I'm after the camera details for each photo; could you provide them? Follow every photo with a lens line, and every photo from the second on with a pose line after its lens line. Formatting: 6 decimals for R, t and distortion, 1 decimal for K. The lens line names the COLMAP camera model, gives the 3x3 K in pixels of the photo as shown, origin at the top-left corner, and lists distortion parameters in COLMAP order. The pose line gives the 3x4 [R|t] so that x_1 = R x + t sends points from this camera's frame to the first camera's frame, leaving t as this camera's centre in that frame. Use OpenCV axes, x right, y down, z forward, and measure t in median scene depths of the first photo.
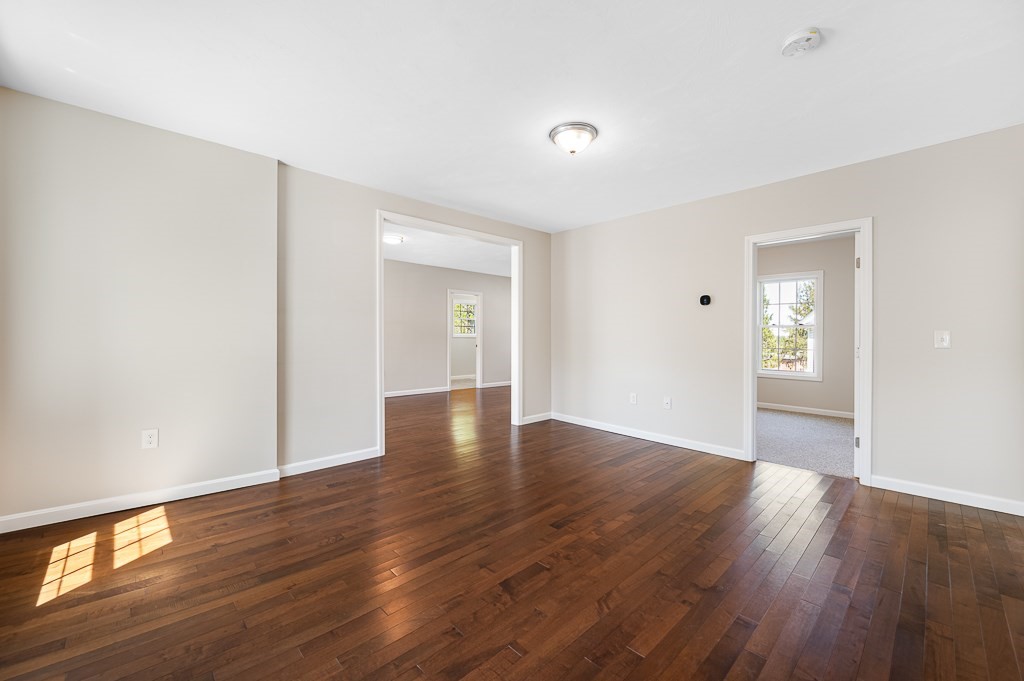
lens RADIAL K [[415.7, 0, 516.4], [0, 415.7, 338.8], [0, 0, 1]] dist [0.013674, 0.000199]
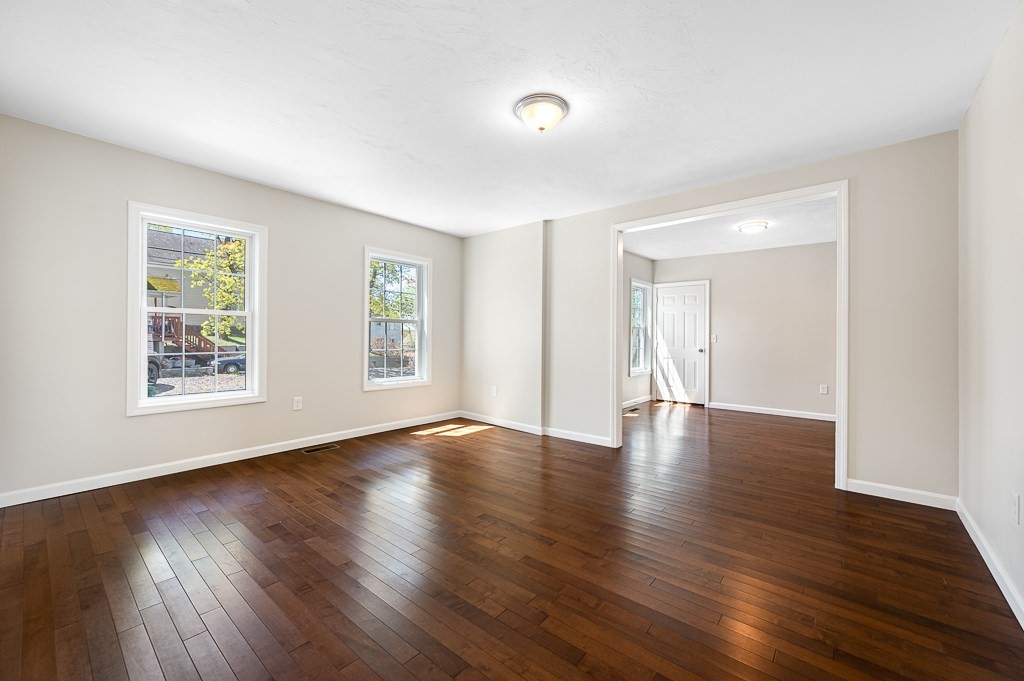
lens RADIAL K [[415.7, 0, 516.4], [0, 415.7, 338.8], [0, 0, 1]] dist [0.013674, 0.000199]
pose [[0.102671, -0.007780, -0.994685, 0.880586], [-0.019119, 0.999769, -0.009793, 0.011935], [0.994532, 0.020023, 0.102499, 0.747626]]
